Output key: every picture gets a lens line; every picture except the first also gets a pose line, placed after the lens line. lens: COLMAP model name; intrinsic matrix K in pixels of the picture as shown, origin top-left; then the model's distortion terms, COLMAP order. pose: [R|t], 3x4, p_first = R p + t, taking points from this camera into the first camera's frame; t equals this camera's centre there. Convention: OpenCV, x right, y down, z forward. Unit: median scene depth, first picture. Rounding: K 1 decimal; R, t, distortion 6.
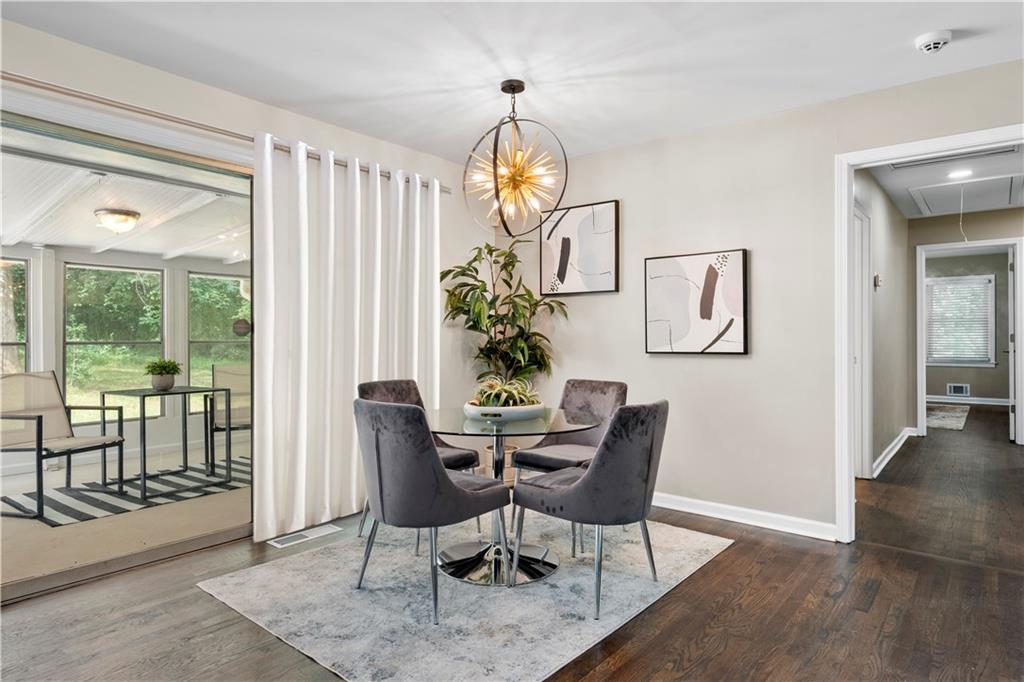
lens RADIAL K [[595.9, 0, 472.8], [0, 595.9, 341.2], [0, 0, 1]] dist [0.002392, 0.000664]
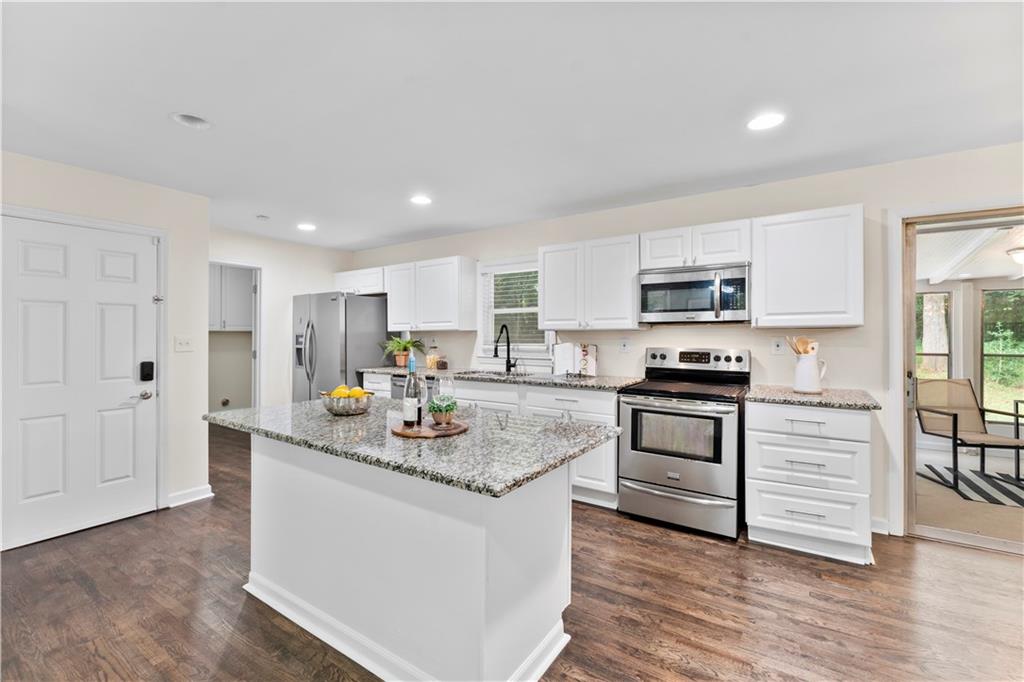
lens RADIAL K [[435.6, 0, 537.1], [0, 435.6, 328.2], [0, 0, 1]] dist [0.009355, 0.000113]
pose [[0.159309, -0.009174, -0.987186, 0.106455], [-0.004365, 0.999941, -0.009997, -0.050016], [0.987219, 0.005902, 0.159259, -0.099204]]
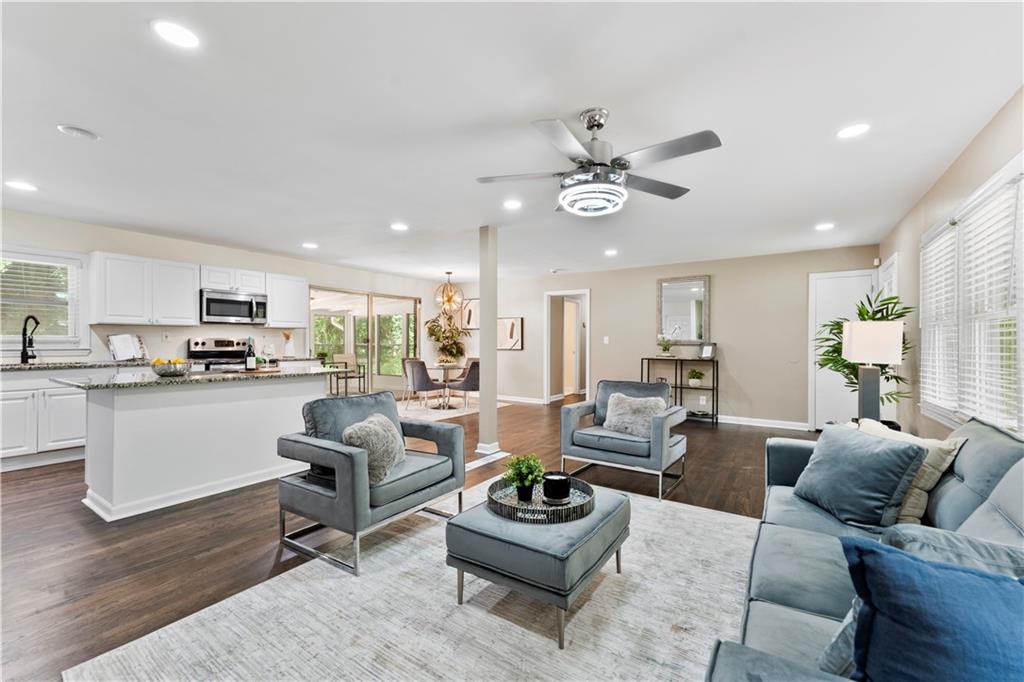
lens RADIAL K [[449.9, 0, 512.0], [0, 449.9, 341.0], [0, 0, 1]] dist [-0.000790, -0.000071]
pose [[0.987589, 0.008380, 0.156839, 0.017643], [-0.007056, 0.999935, -0.008993, -0.003446], [-0.156904, 0.007775, 0.987583, -1.325549]]
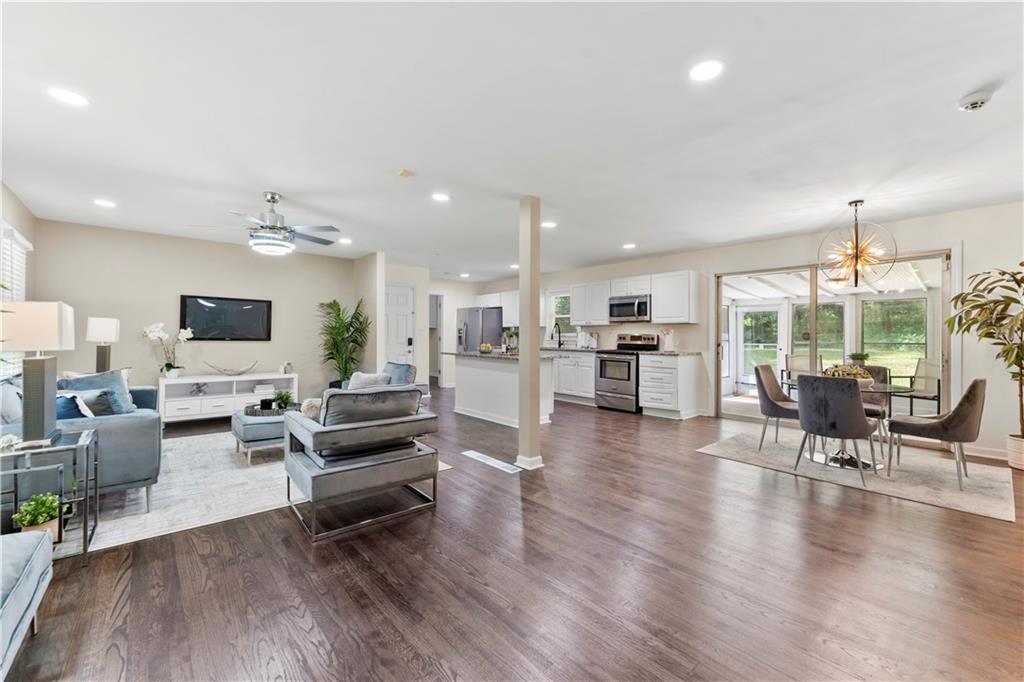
lens RADIAL K [[449.9, 0, 512.0], [0, 449.9, 341.0], [0, 0, 1]] dist [-0.000790, -0.000071]
pose [[-0.171882, 0.012978, -0.985032, 1.273188], [-0.012243, 0.999808, 0.015309, -0.012270], [0.985042, 0.014691, -0.171690, 0.164587]]
